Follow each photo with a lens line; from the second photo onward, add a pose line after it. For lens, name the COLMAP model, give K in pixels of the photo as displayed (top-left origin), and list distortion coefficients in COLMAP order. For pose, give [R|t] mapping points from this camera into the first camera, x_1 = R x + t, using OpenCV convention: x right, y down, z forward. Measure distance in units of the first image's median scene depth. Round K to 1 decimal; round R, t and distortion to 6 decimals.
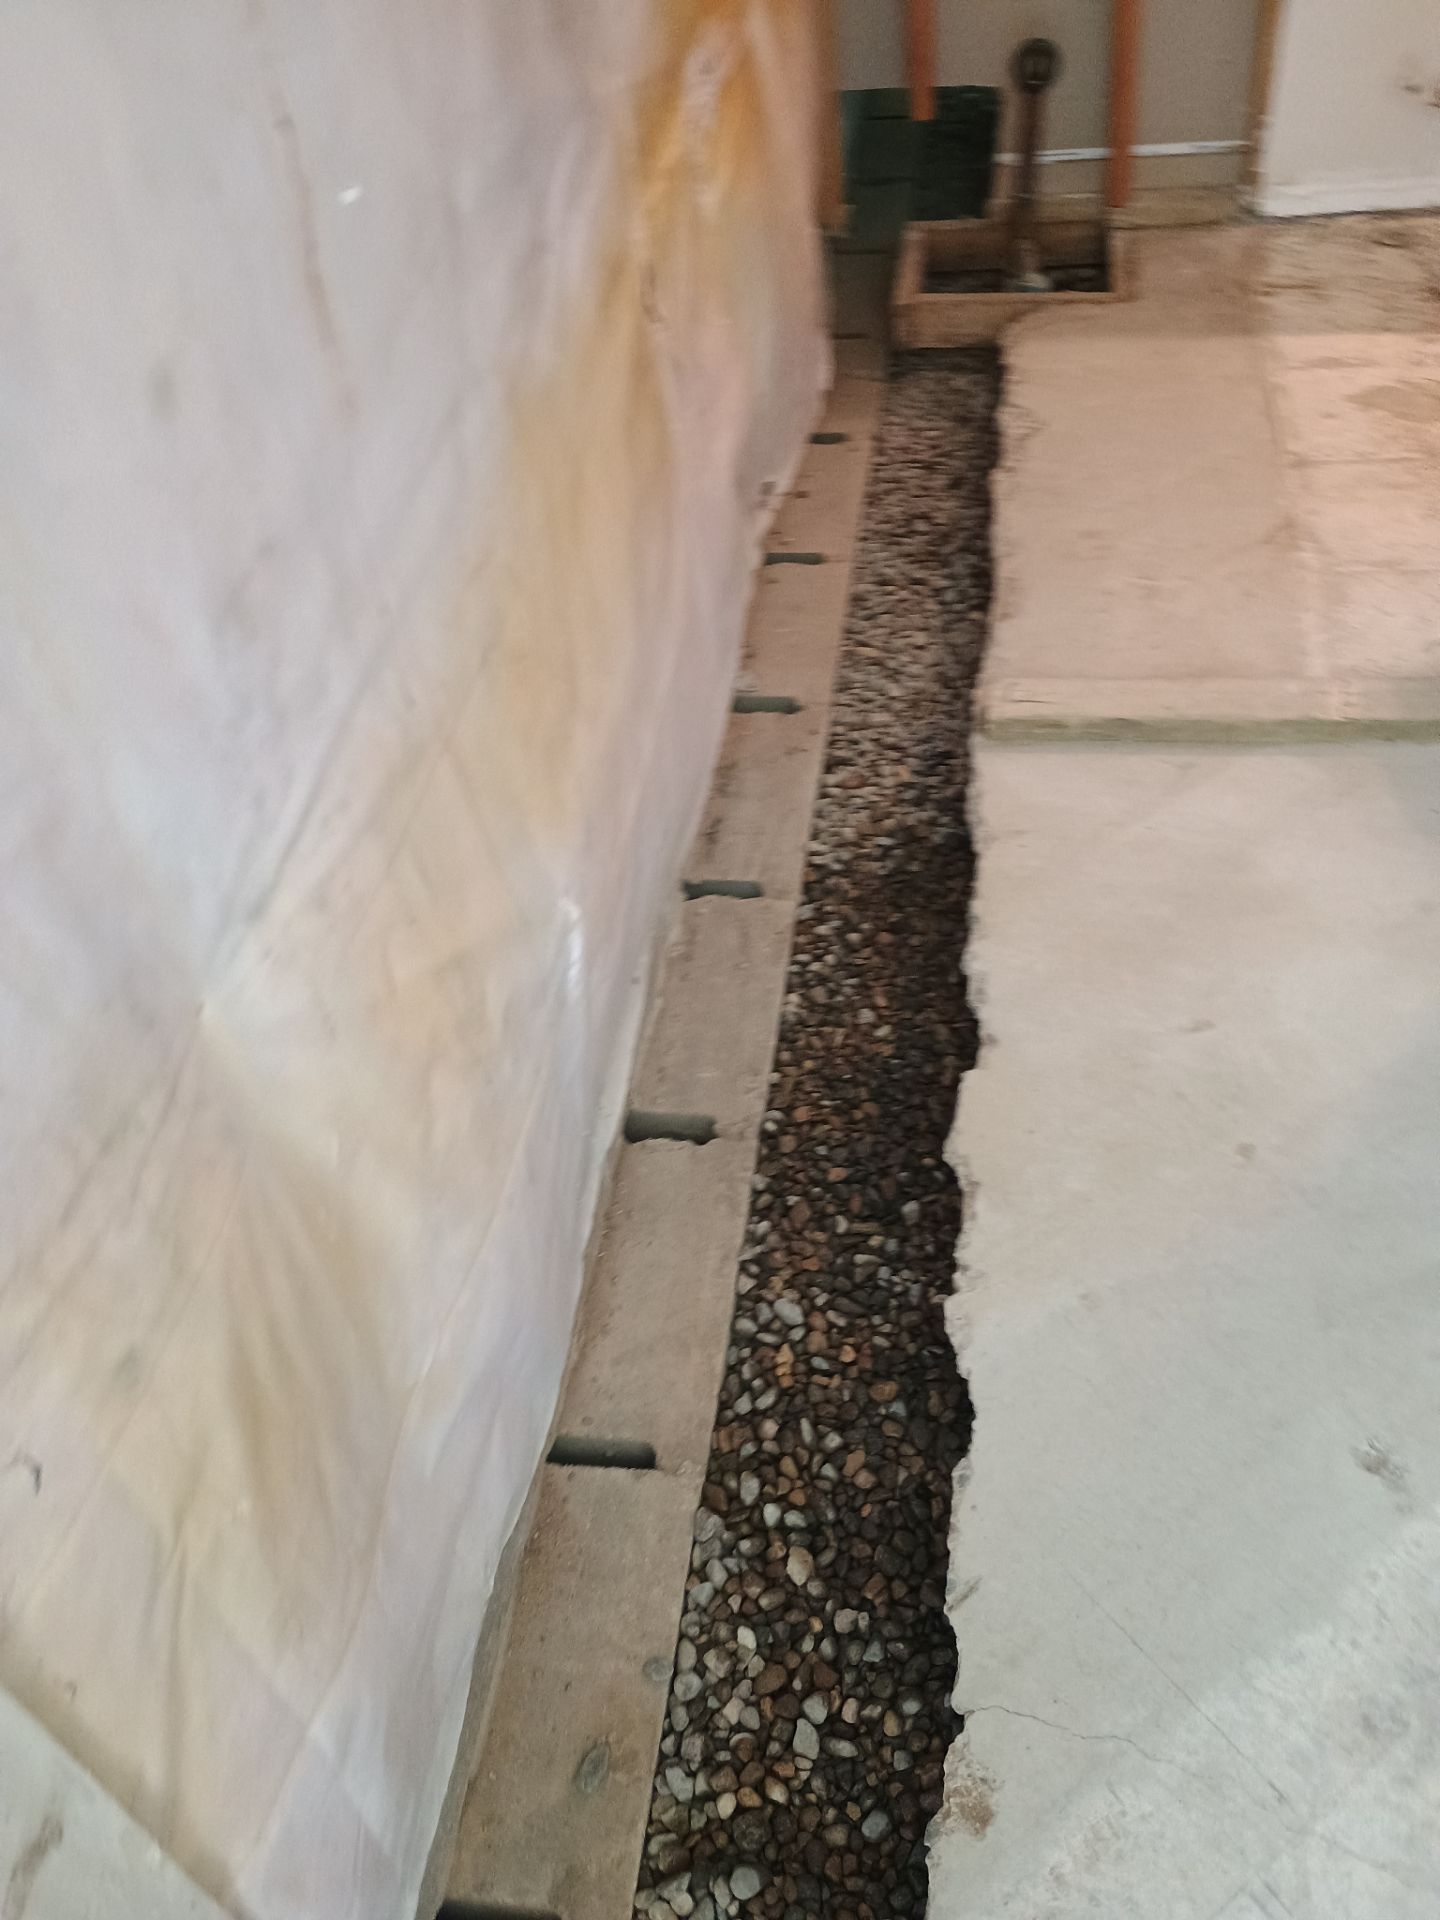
lens RADIAL K [[1695.7, 0, 708.7], [0, 1695.7, 966.8], [0, 0, 1]] dist [0.092155, -0.102467]
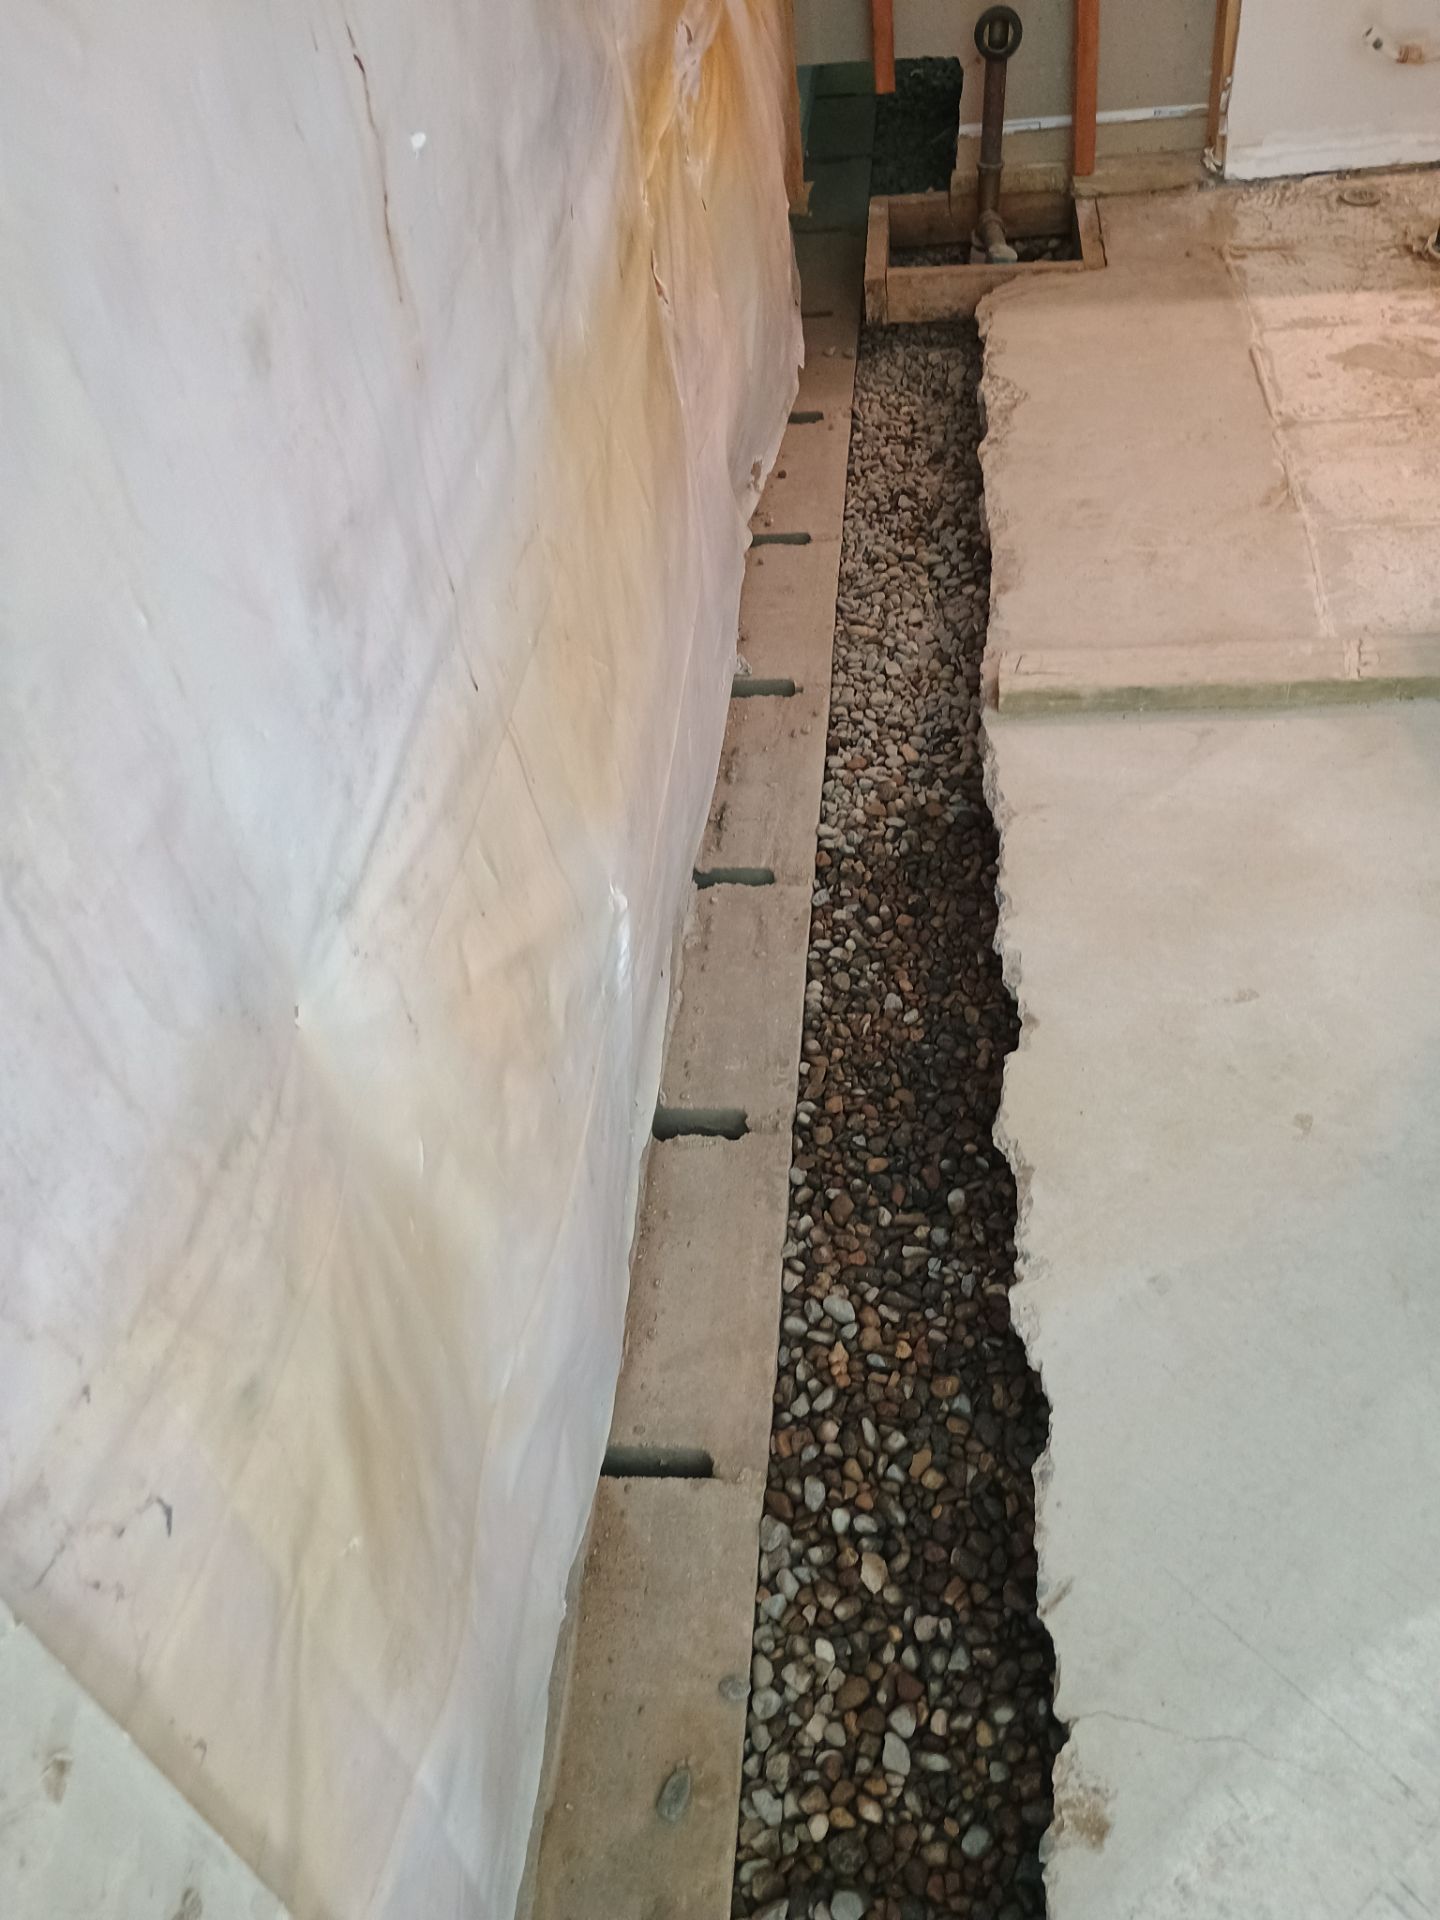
lens RADIAL K [[1704.0, 0, 679.6], [0, 1704.0, 951.9], [0, 0, 1]] dist [0.102602, -0.128895]
pose [[0.999104, -0.039605, 0.014952, -0.050769], [0.039716, 0.999185, -0.007197, 0.003646], [-0.014655, 0.007784, 0.999862, 0.027327]]
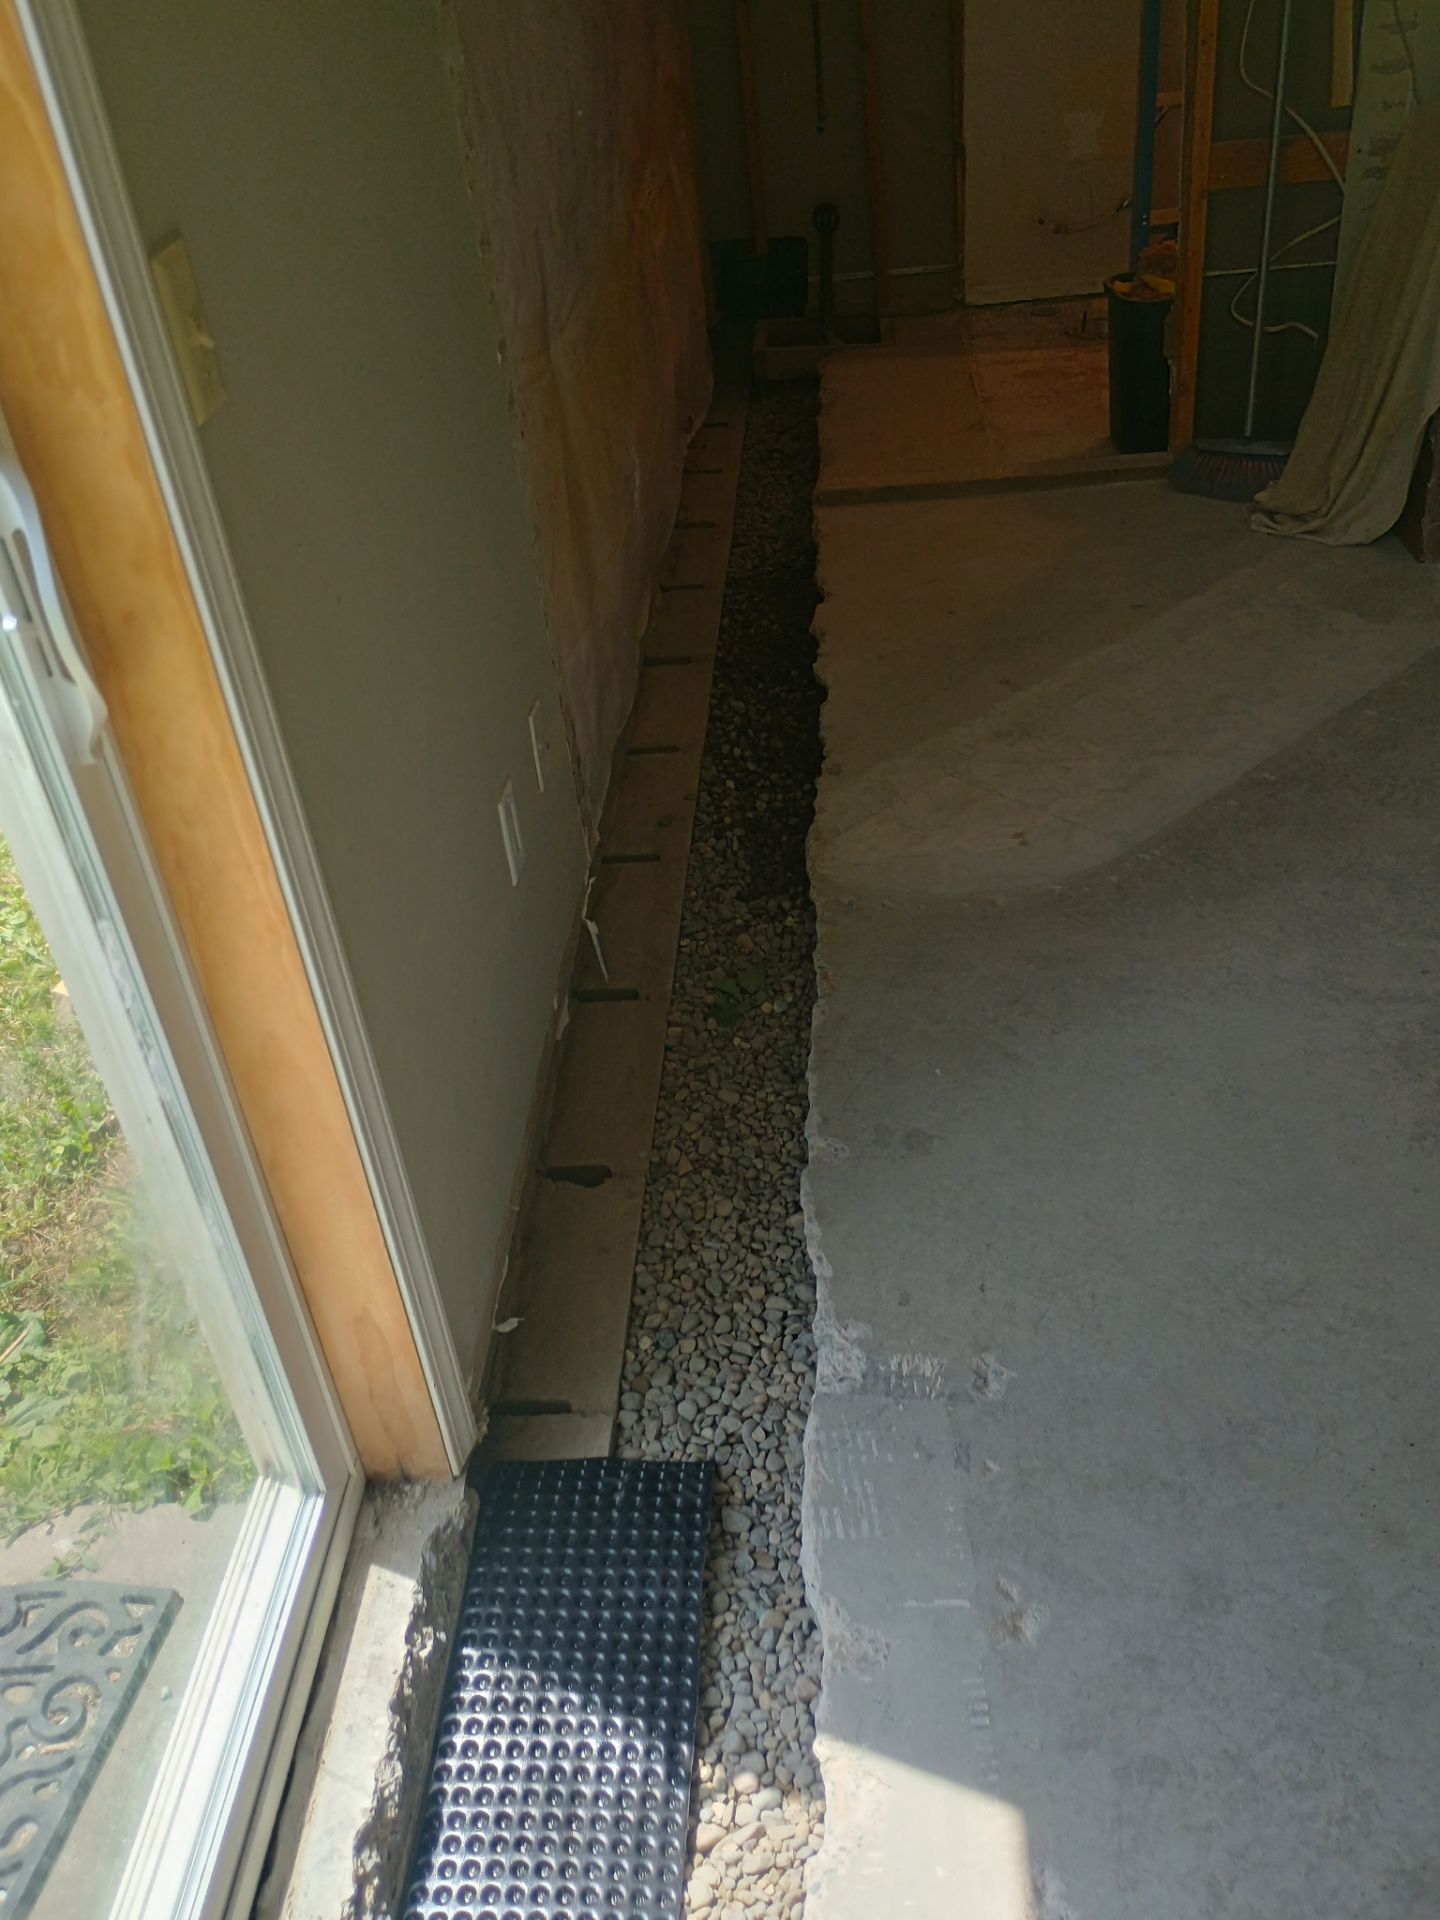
lens RADIAL K [[1704.0, 0, 679.6], [0, 1704.0, 951.9], [0, 0, 1]] dist [0.102602, -0.128895]
pose [[0.997069, -0.042231, 0.063793, -0.165204], [0.052803, 0.983263, -0.174373, 0.850982], [-0.055361, 0.177231, 0.982611, -0.946920]]
